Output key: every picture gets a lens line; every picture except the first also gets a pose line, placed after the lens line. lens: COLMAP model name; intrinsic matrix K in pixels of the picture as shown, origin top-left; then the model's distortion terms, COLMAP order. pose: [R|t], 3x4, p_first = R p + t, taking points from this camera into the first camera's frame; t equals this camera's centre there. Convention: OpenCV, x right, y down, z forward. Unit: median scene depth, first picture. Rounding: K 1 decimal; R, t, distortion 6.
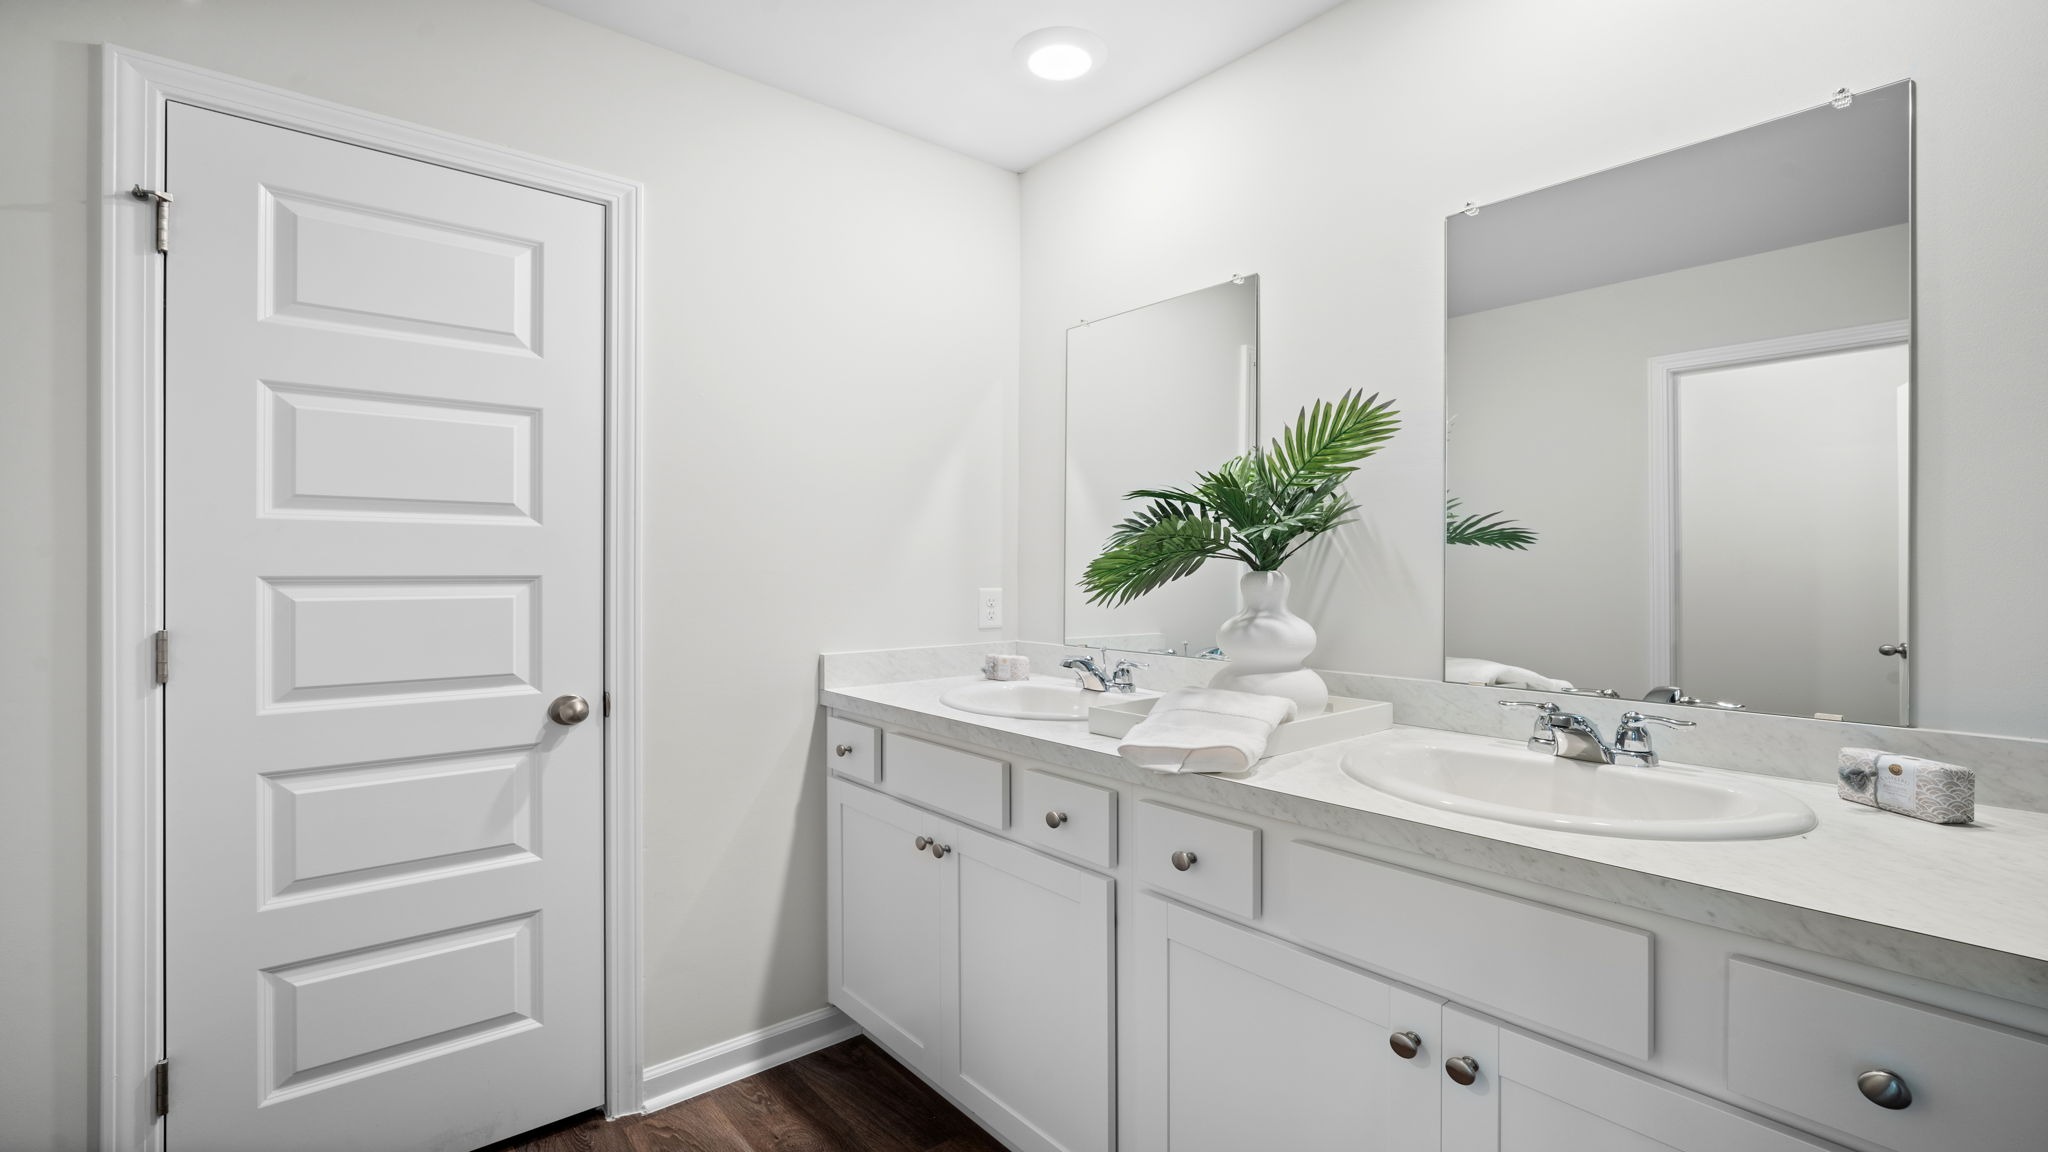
lens RADIAL K [[901.4, 0, 1024.3], [0, 901.4, 570.5], [0, 0, 1]] dist [-0.008365, 0.000365]
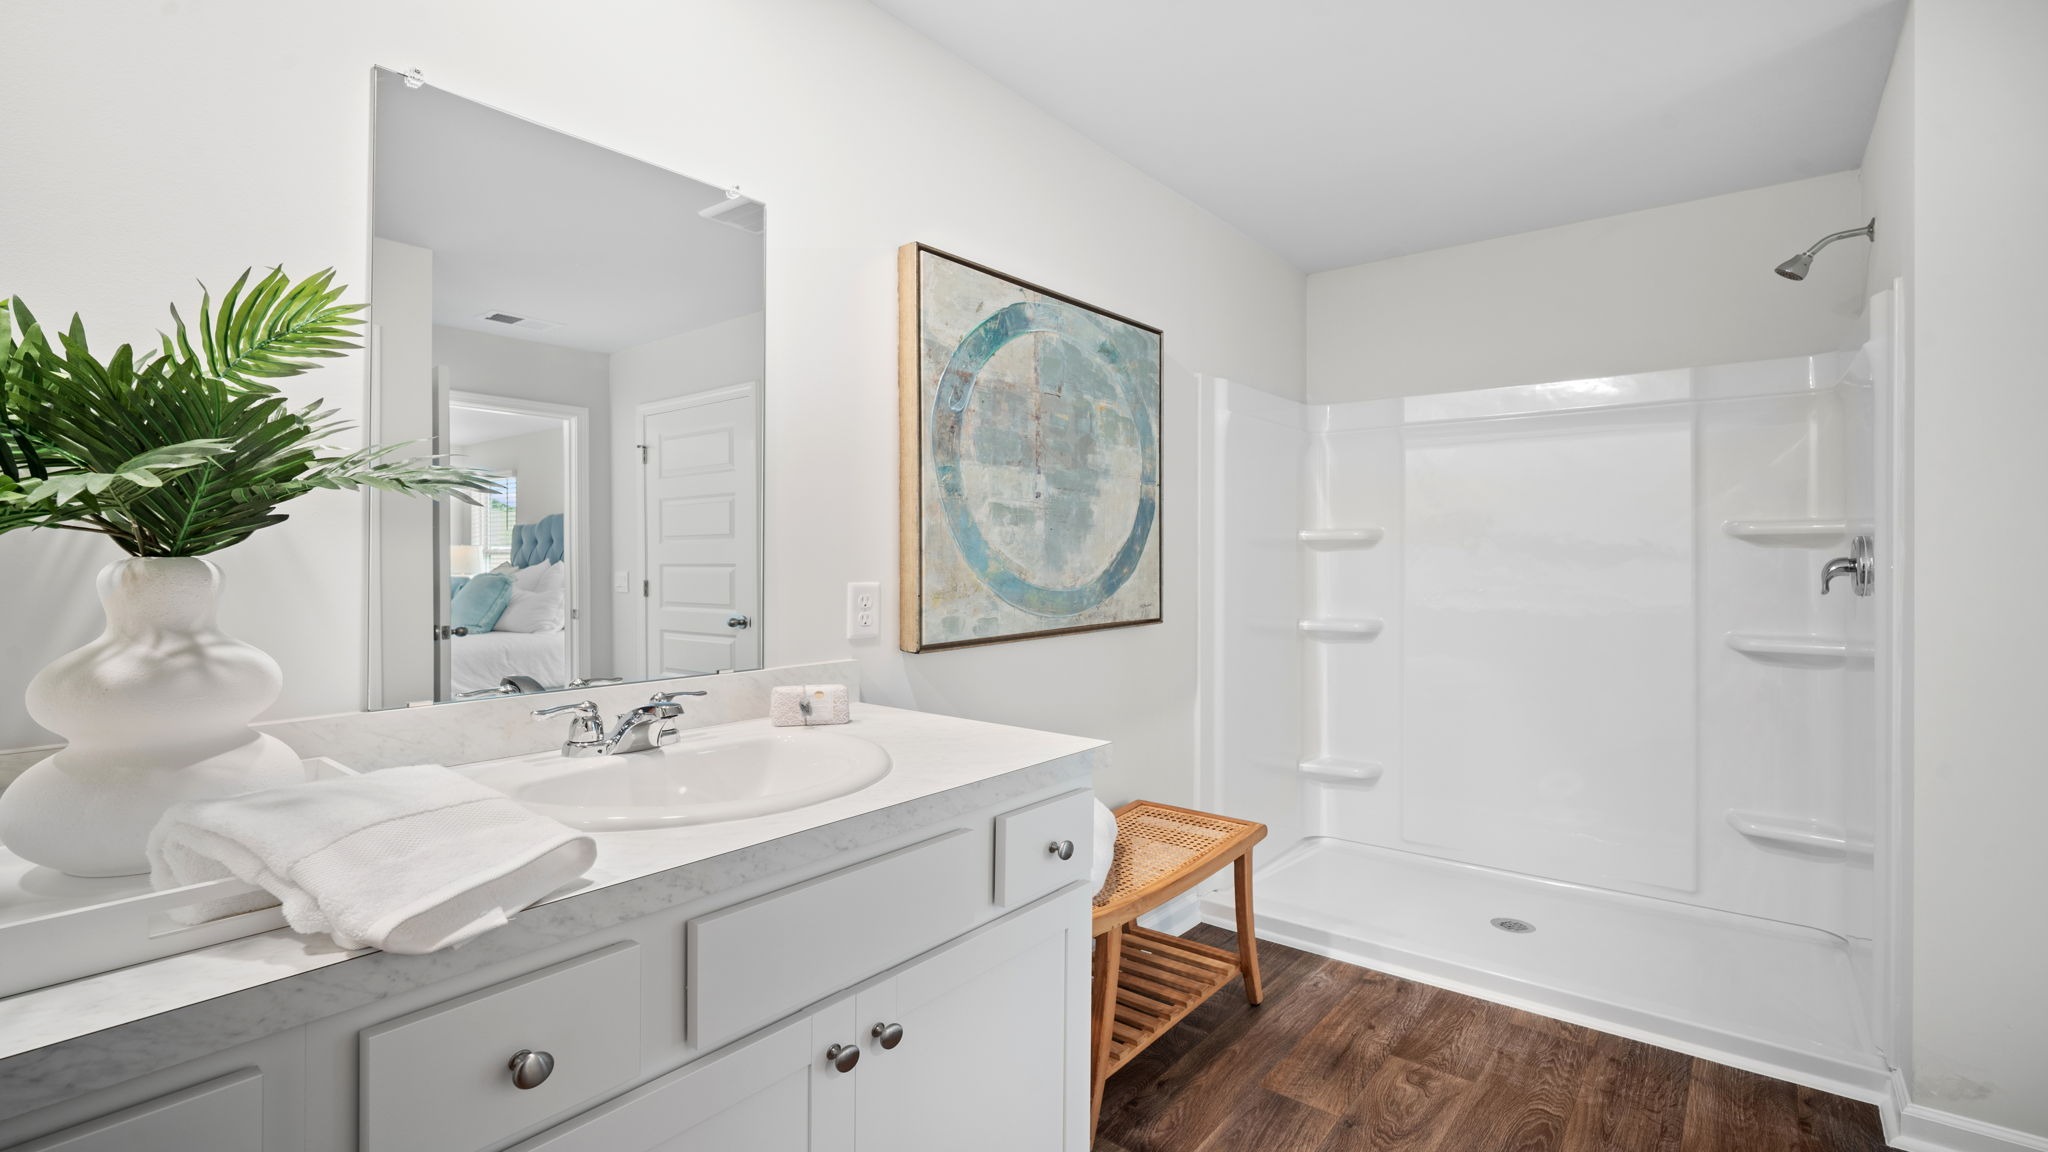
lens RADIAL K [[921.3, 0, 1024.4], [0, 921.3, 558.0], [0, 0, 1]] dist [-0.007266, -0.000057]
pose [[-0.206479, -0.000588, 0.978451, -0.348098], [0.000156, 1.000000, 0.000634, 0.000752], [-0.978451, 0.000284, -0.206478, 0.627020]]
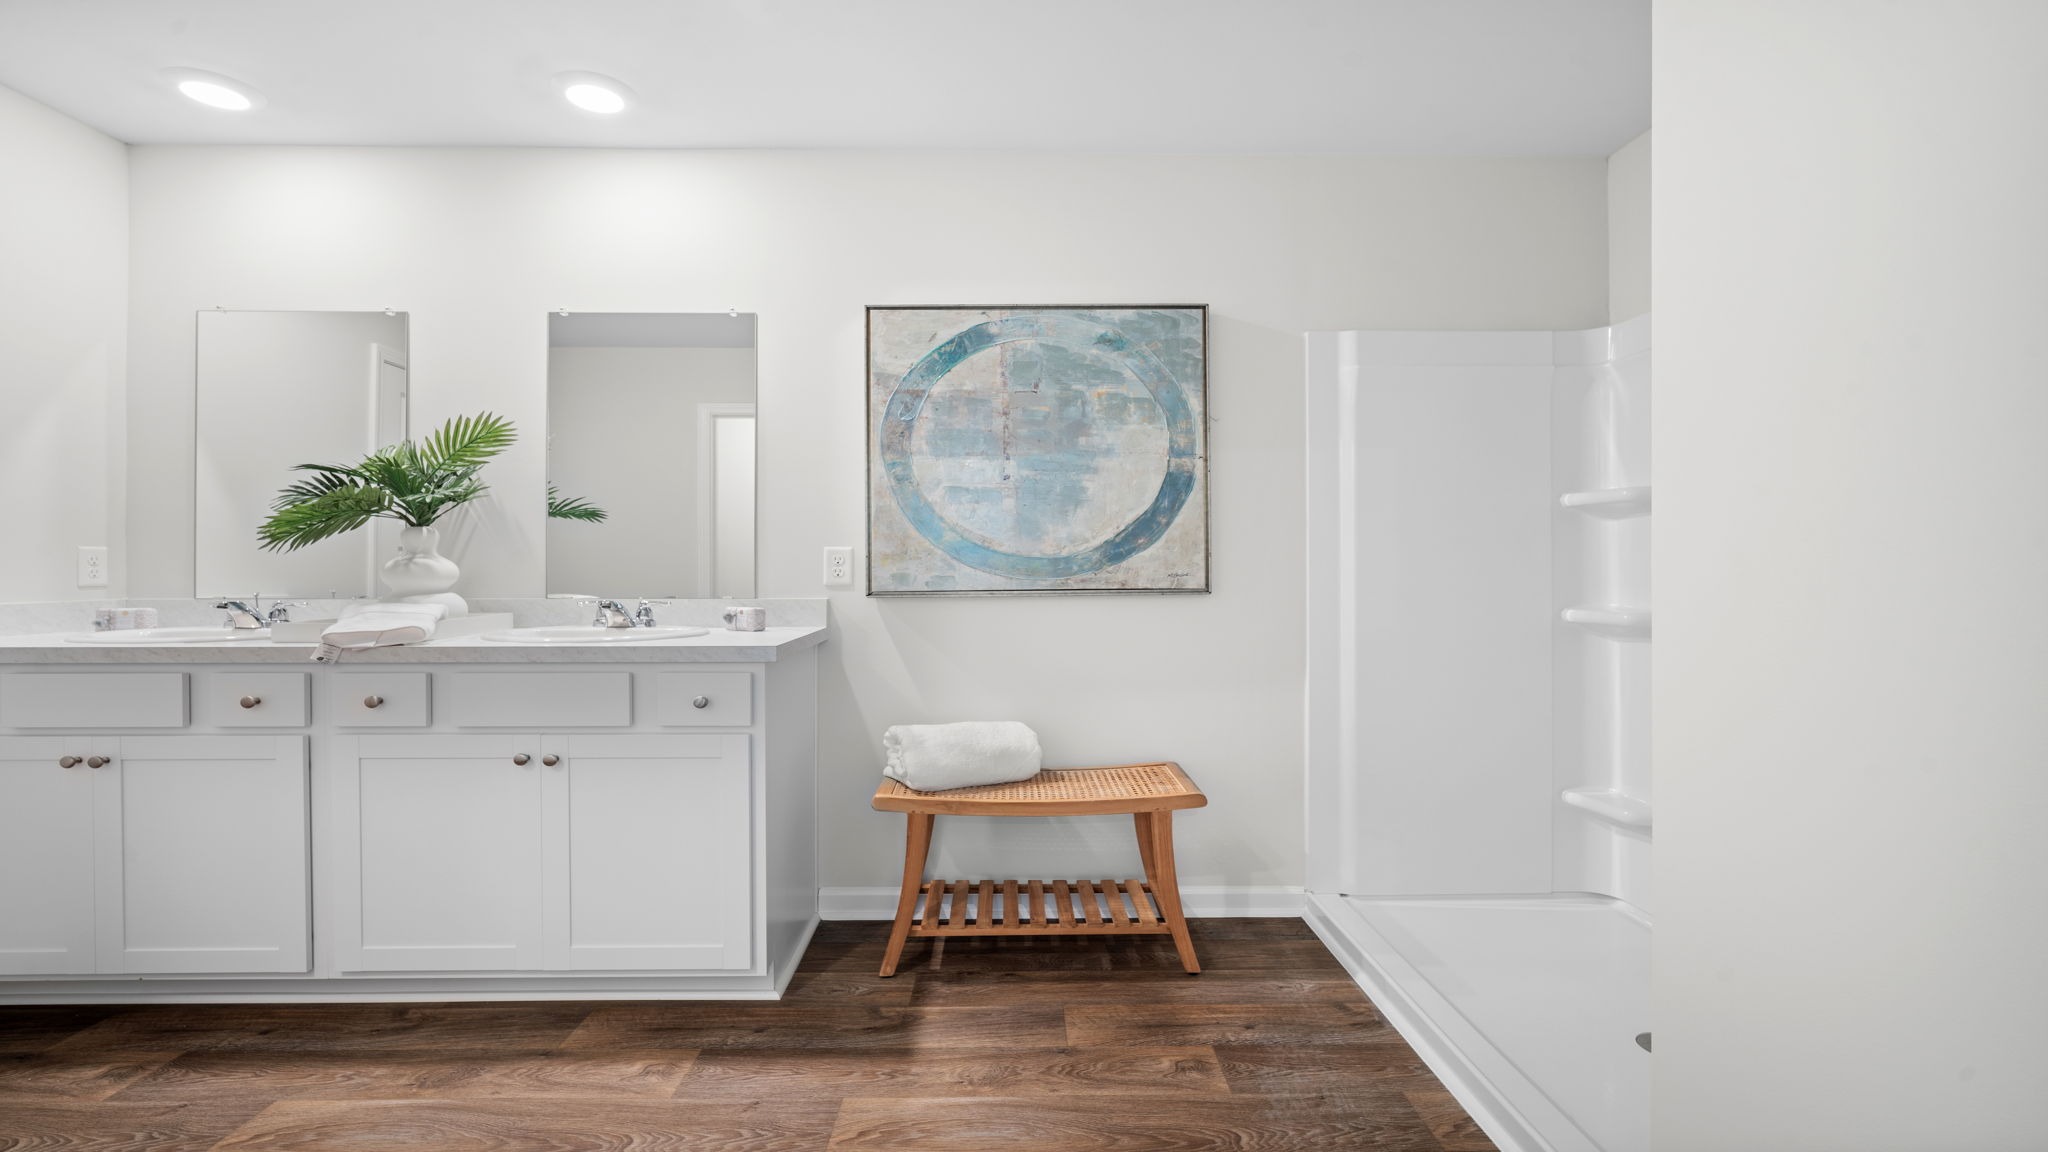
lens RADIAL K [[901.4, 0, 1024.3], [0, 901.4, 570.5], [0, 0, 1]] dist [-0.008365, 0.000365]
pose [[0.615608, -0.003238, 0.788046, -0.275174], [0.003011, 0.999994, 0.001756, 0.071120], [-0.788047, 0.001292, 0.615614, -0.663301]]
